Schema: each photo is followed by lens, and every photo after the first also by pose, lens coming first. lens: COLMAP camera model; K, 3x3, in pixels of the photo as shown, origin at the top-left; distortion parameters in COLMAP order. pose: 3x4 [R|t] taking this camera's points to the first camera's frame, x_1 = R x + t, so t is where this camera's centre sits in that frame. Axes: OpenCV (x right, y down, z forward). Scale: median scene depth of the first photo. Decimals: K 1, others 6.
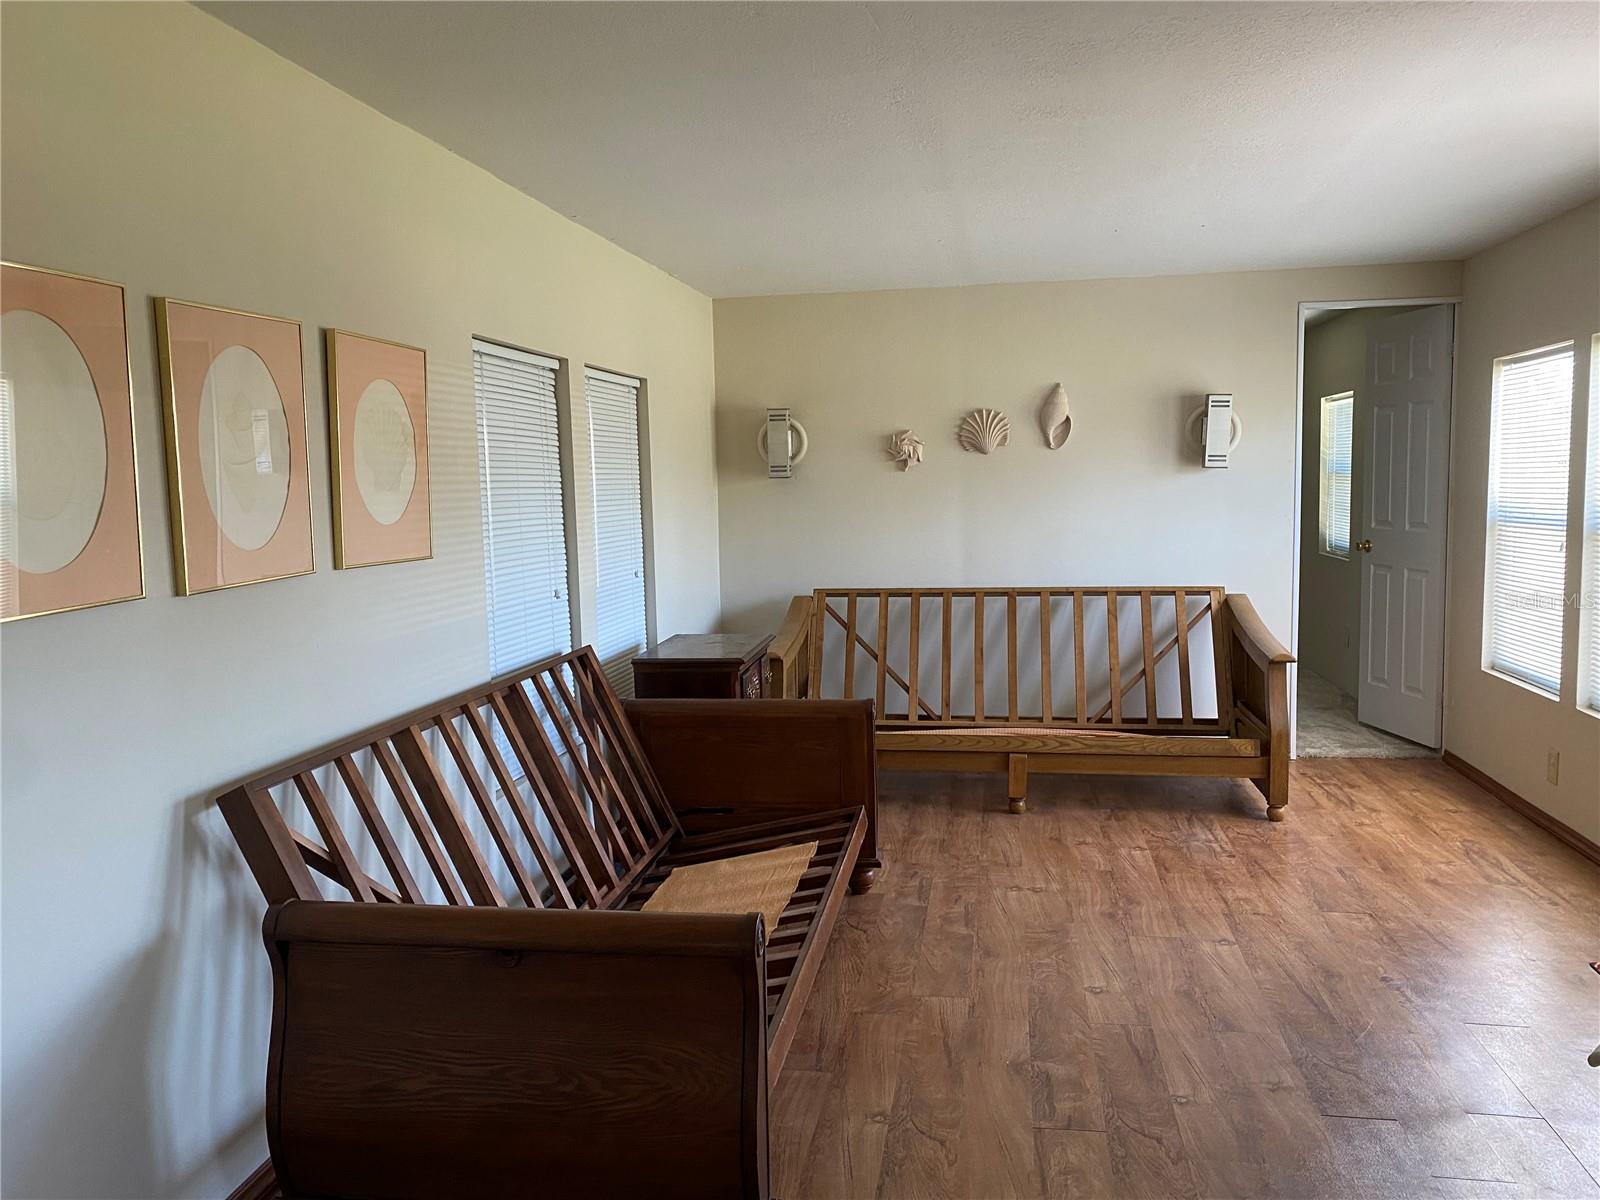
lens RADIAL K [[1223.6, 0, 806.5], [0, 1223.6, 593.4], [0, 0, 1]] dist [0.079402, -0.169631]
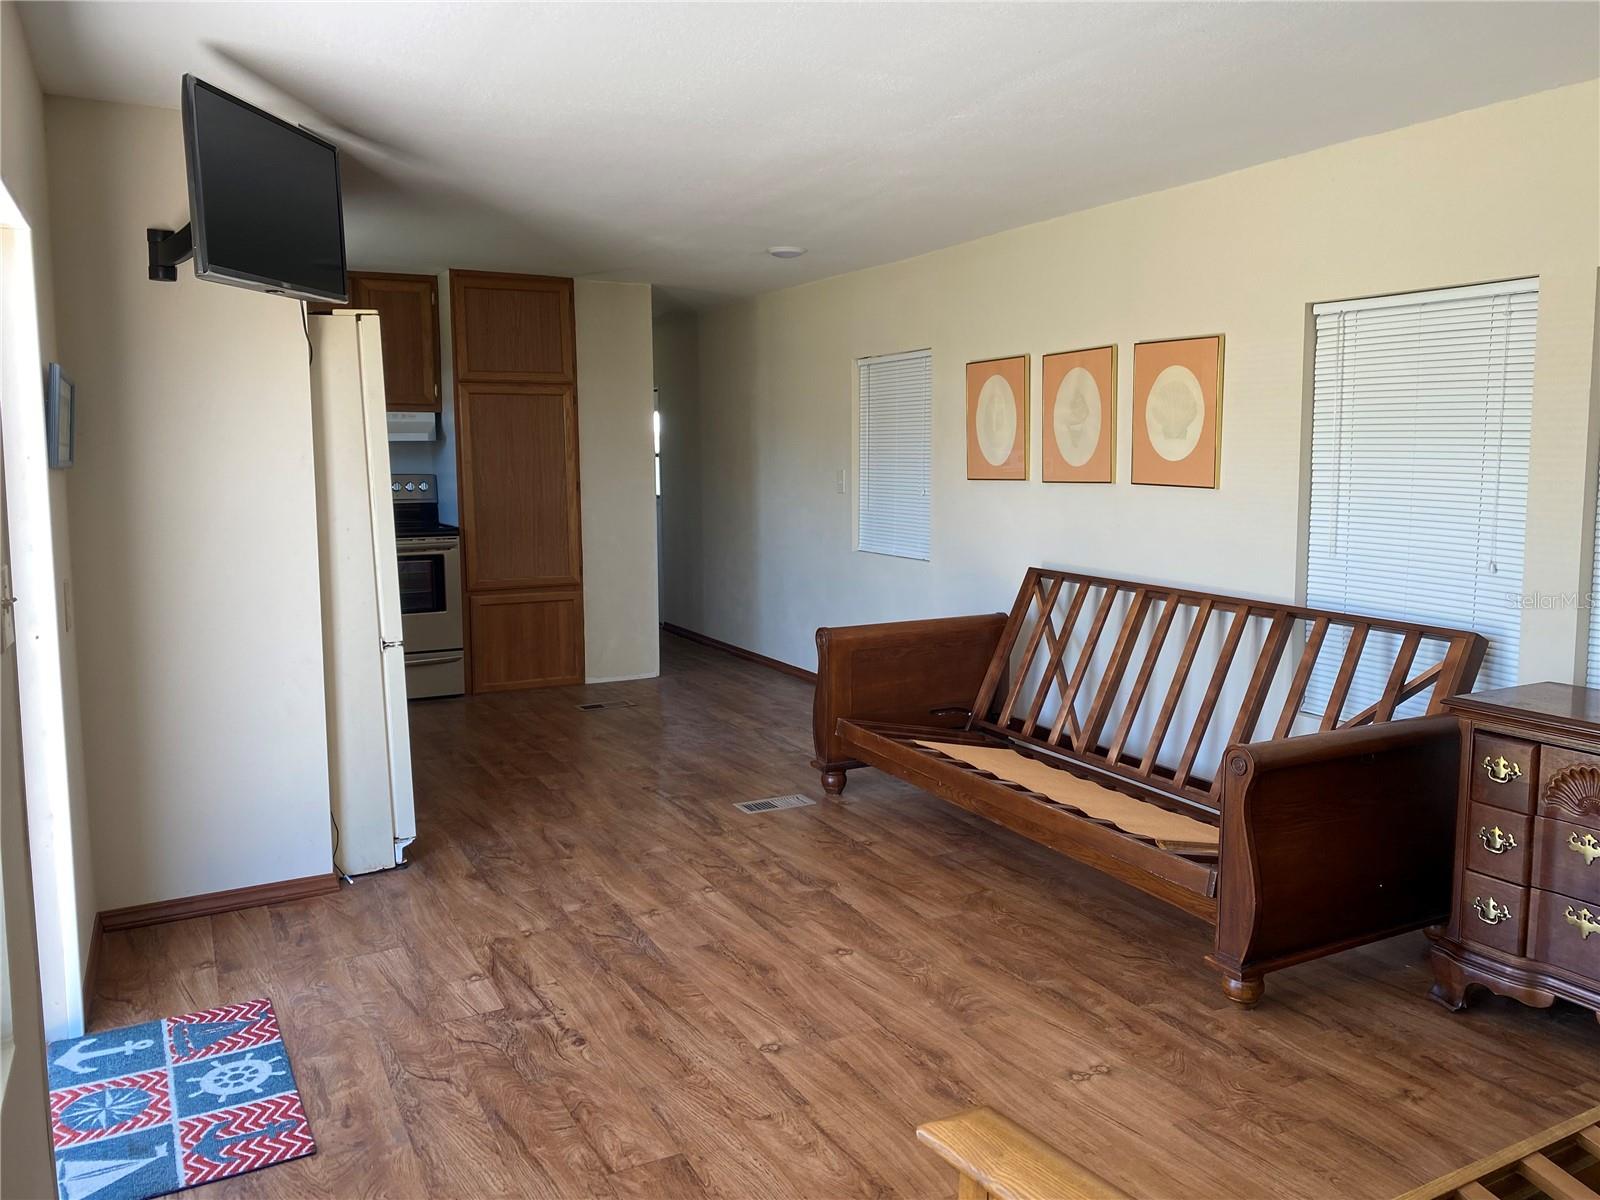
lens RADIAL K [[1239.2, 0, 804.4], [0, 1239.2, 577.1], [0, 0, 1]] dist [0.058062, -0.062805]
pose [[-0.802650, 0.084899, -0.590377, 0.581527], [-0.039607, 0.980046, 0.194783, -0.121094], [0.595134, 0.179726, -0.783272, 1.203059]]
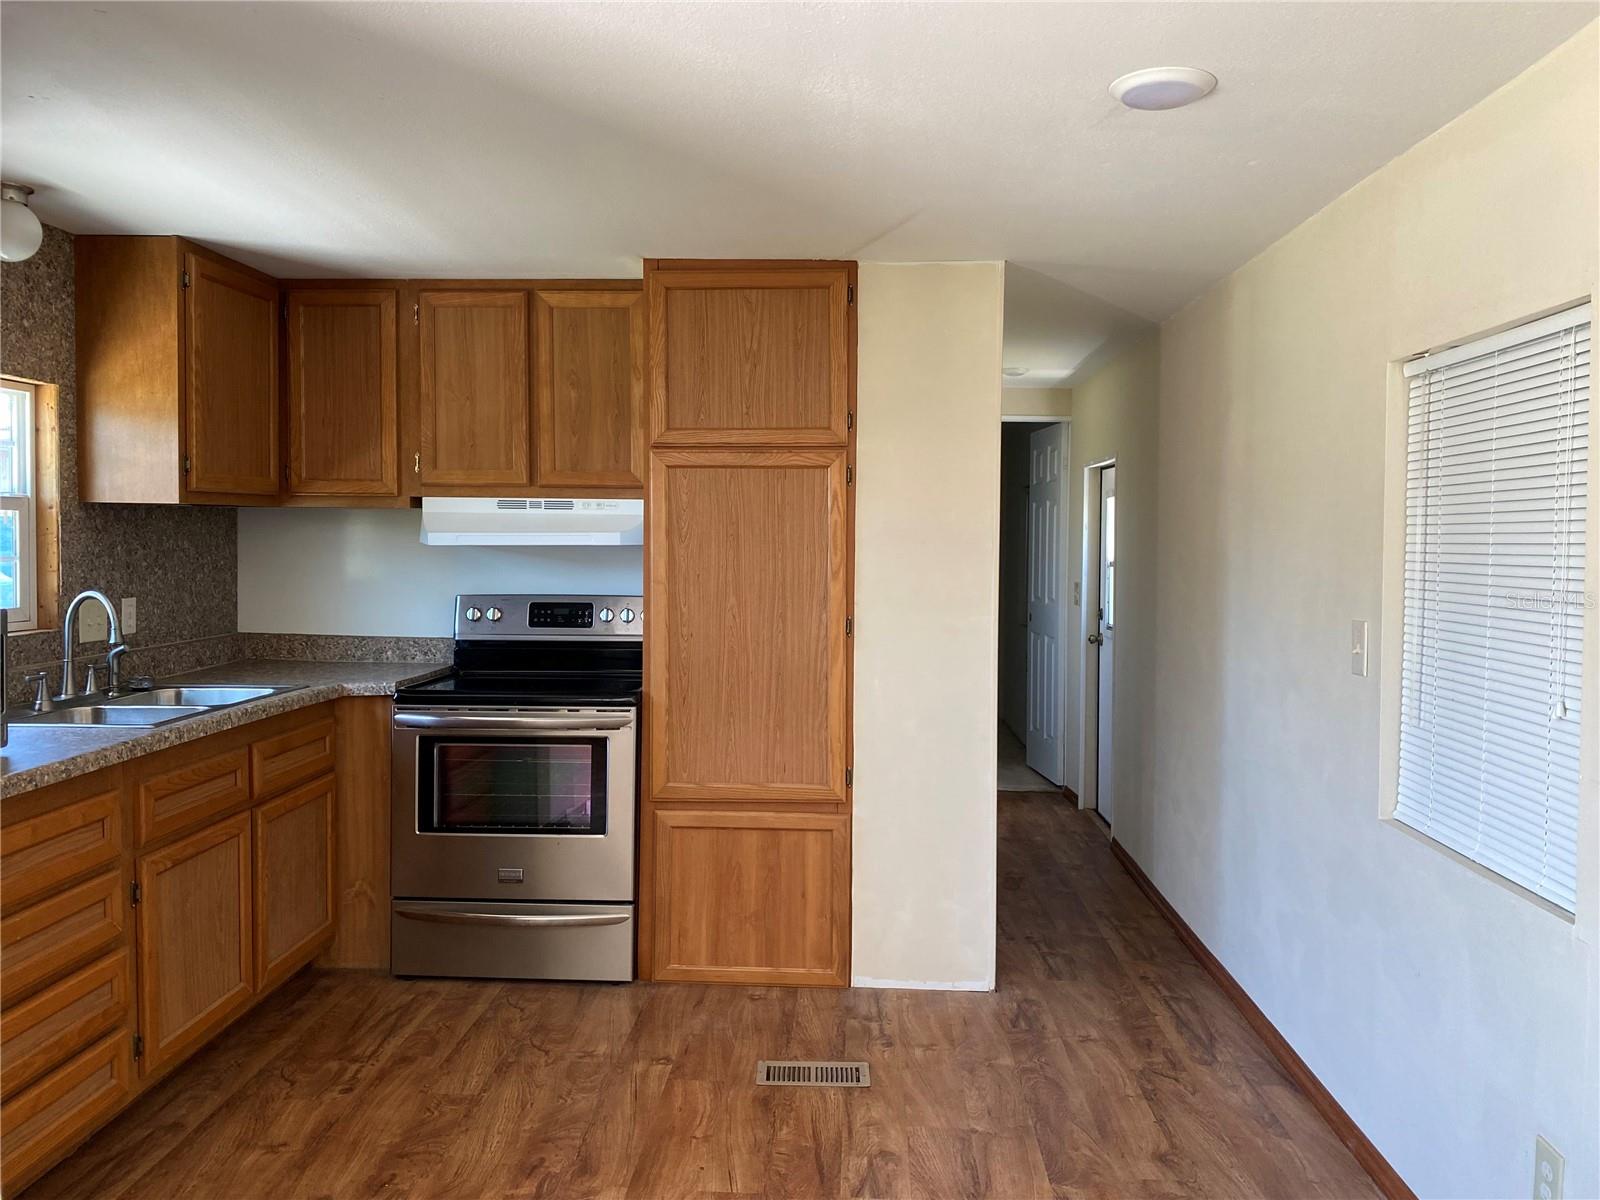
lens RADIAL K [[1239.2, 0, 804.4], [0, 1239.2, 577.1], [0, 0, 1]] dist [0.058062, -0.062805]
pose [[-0.993435, 0.016207, -0.113245, 0.045486], [0.000972, 0.991074, 0.133313, -0.072683], [0.114395, 0.132327, -0.984583, 0.675917]]
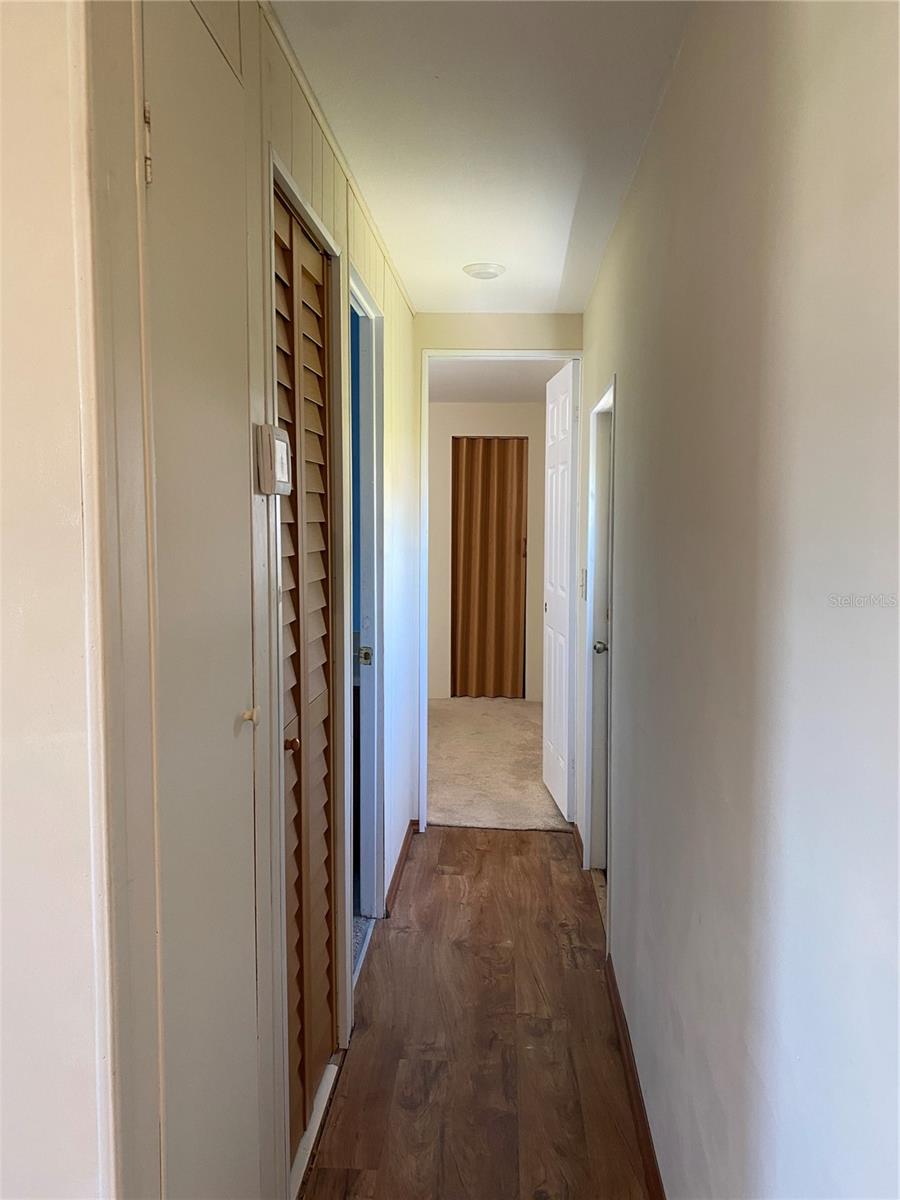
lens RADIAL K [[917.3, 0, 443.9], [0, 917.3, 596.2], [0, 0, 1]] dist [0.103119, -0.229587]
pose [[-0.995536, 0.021048, -0.092006, -0.224527], [0.003760, 0.982888, 0.184167, -0.003408], [0.094307, 0.182999, -0.978579, 0.098050]]
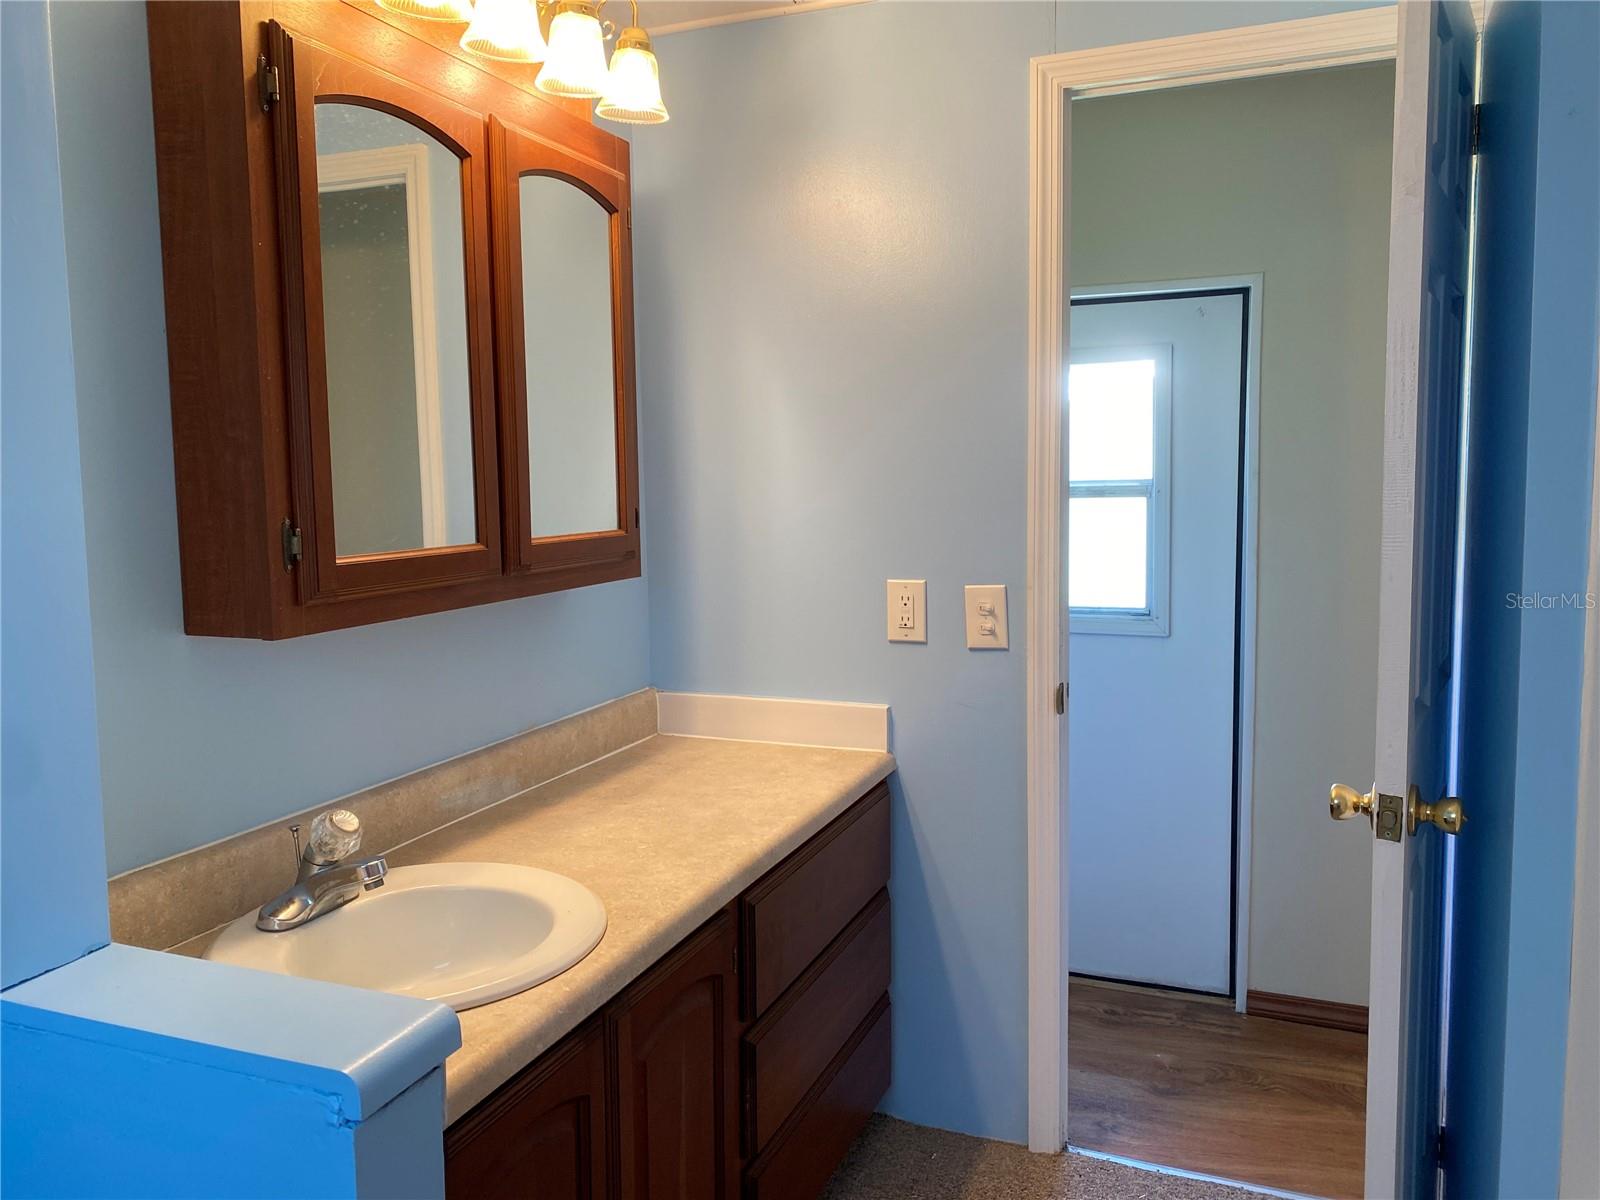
lens RADIAL K [[1239.2, 0, 804.4], [0, 1239.2, 577.1], [0, 0, 1]] dist [0.058062, -0.062805]
pose [[-0.213066, 0.105634, -0.971311, 0.276358], [-0.082988, 0.988589, 0.125717, 0.057600], [0.973507, 0.107393, -0.201869, -0.547338]]
